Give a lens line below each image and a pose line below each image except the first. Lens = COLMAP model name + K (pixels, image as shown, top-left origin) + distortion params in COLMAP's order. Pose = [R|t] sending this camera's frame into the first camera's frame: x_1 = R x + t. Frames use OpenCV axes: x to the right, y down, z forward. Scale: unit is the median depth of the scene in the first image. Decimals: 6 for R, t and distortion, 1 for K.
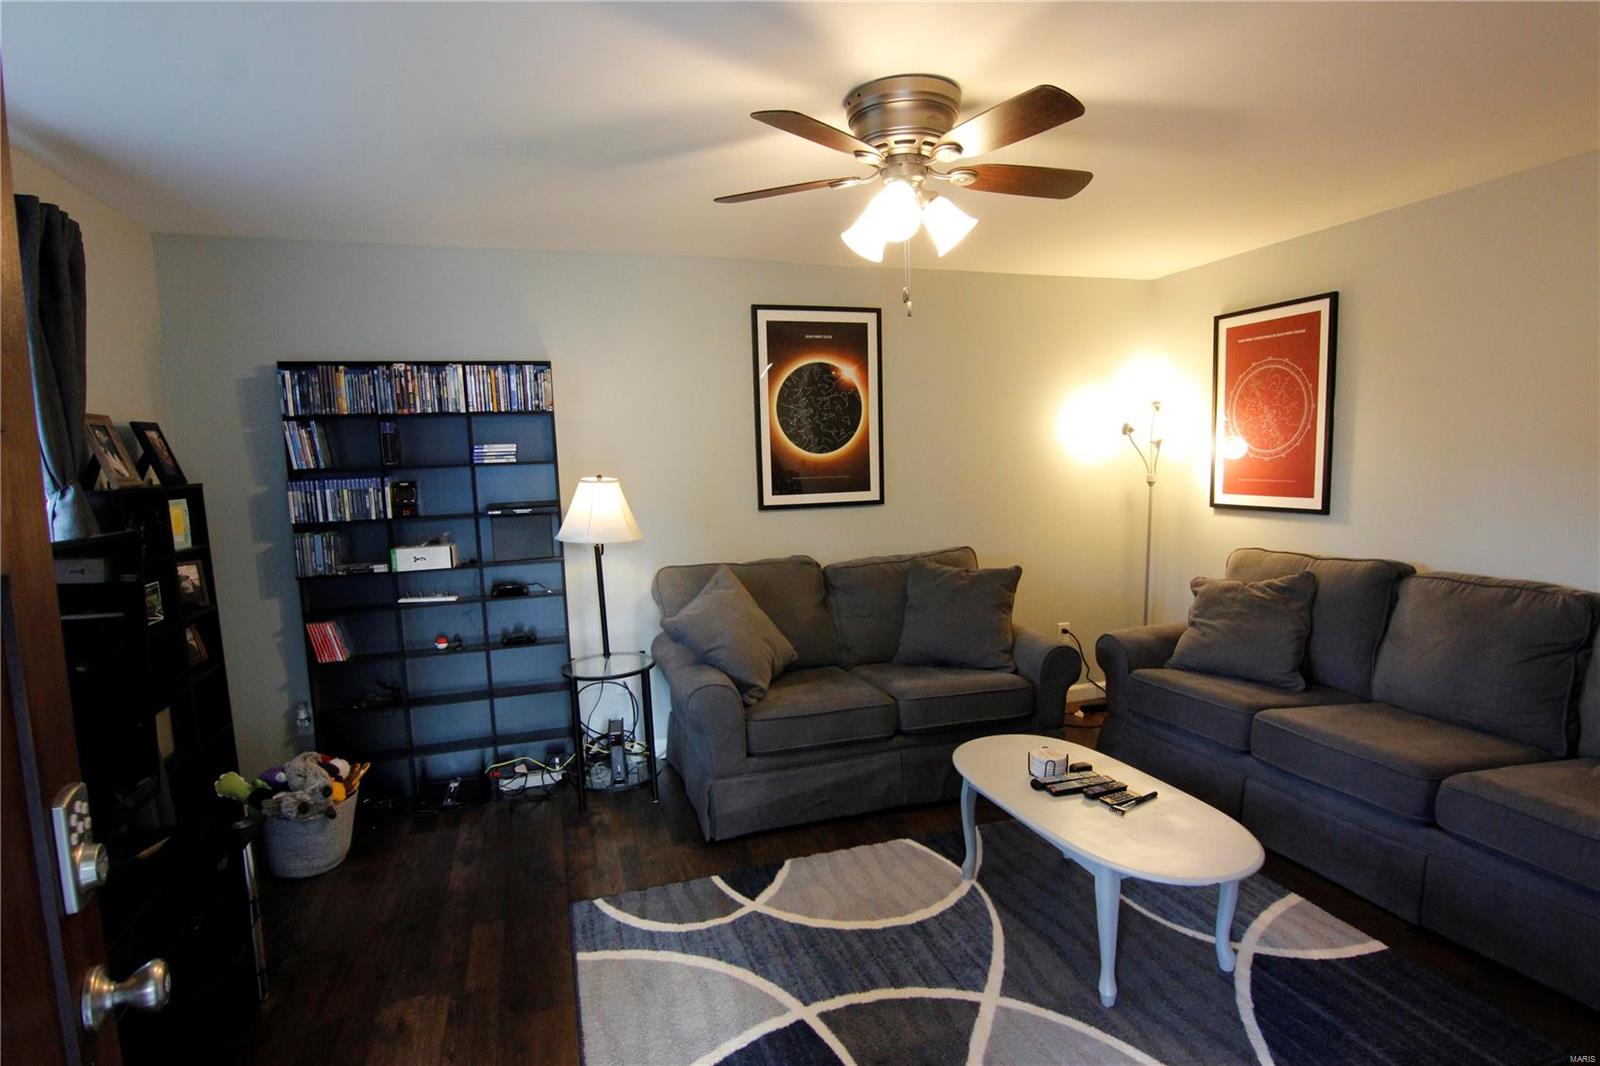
lens RADIAL K [[810.6, 0, 794.4], [0, 810.6, 535.0], [0, 0, 1]] dist [-0.004240, -0.011288]
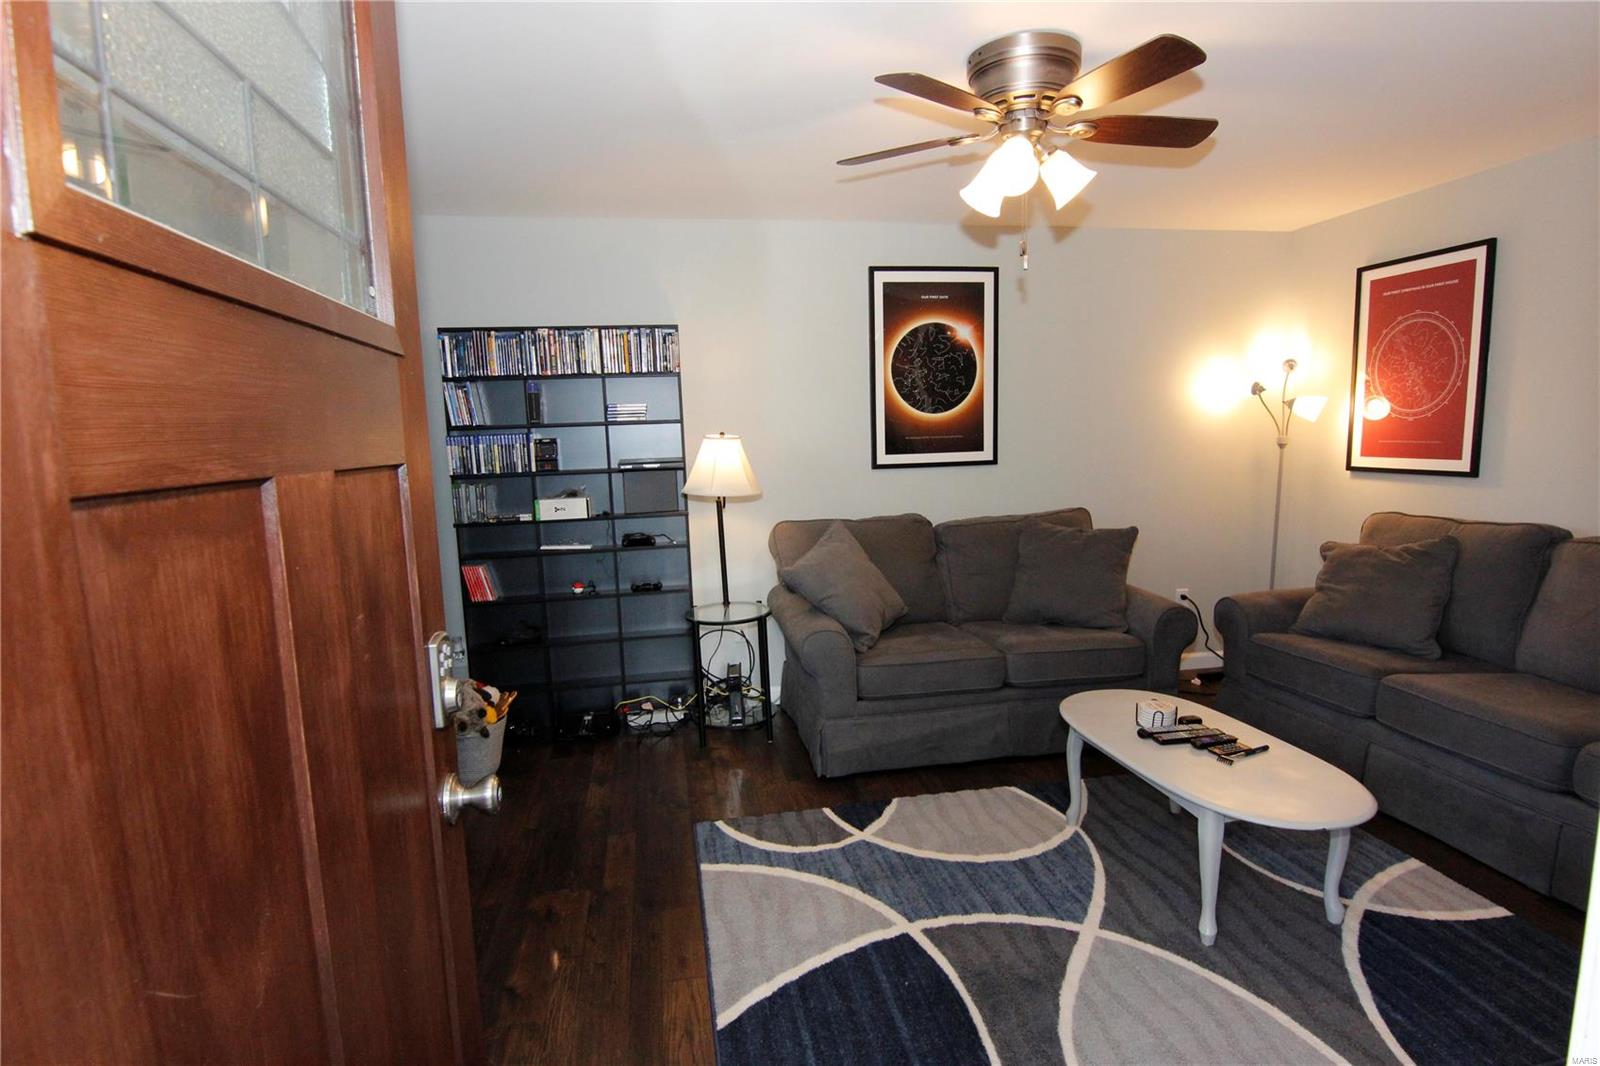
lens RADIAL K [[810.6, 0, 796.0], [0, 810.6, 534.0], [0, 0, 1]] dist [-0.004240, -0.011288]
pose [[0.990955, 0.018861, -0.132861, -0.002226], [-0.014245, 0.999264, 0.035612, 0.022016], [0.133435, -0.033397, 0.990495, -0.044504]]
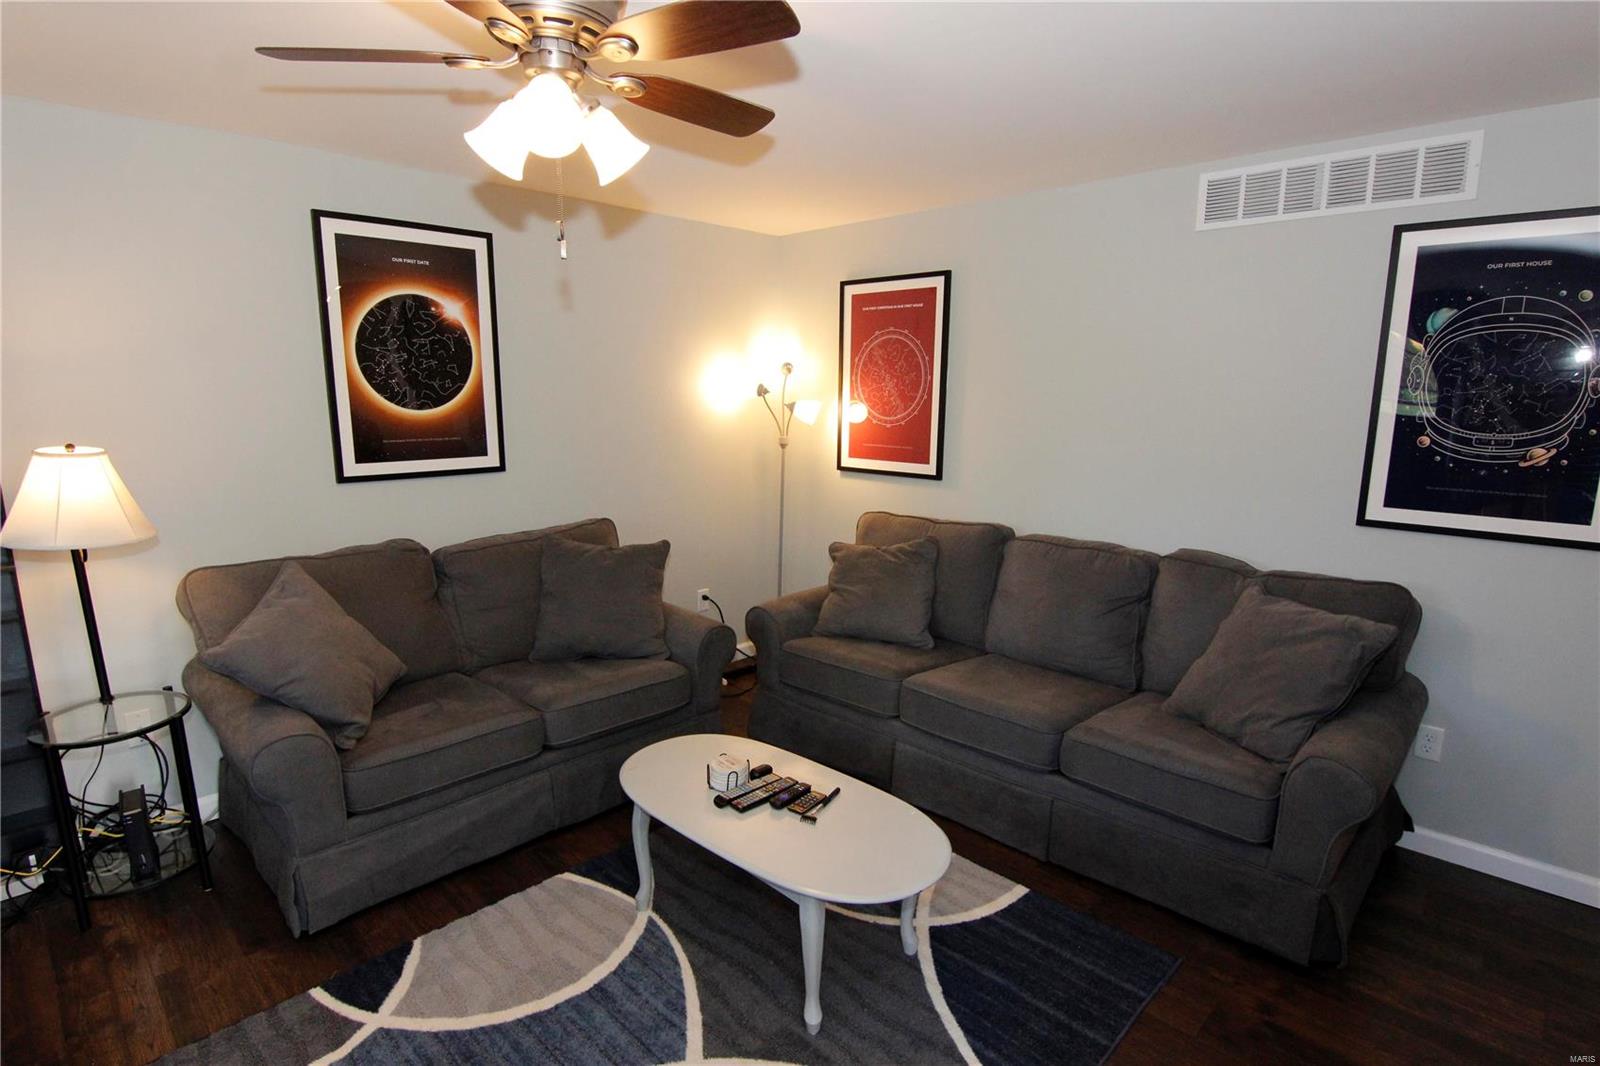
lens RADIAL K [[810.6, 0, 797.2], [0, 810.6, 536.2], [0, 0, 1]] dist [-0.004240, -0.011288]
pose [[0.882080, -0.052614, 0.468152, -0.027421], [0.014974, 0.996373, 0.083766, -0.049981], [-0.470861, -0.066878, 0.879669, 0.145262]]
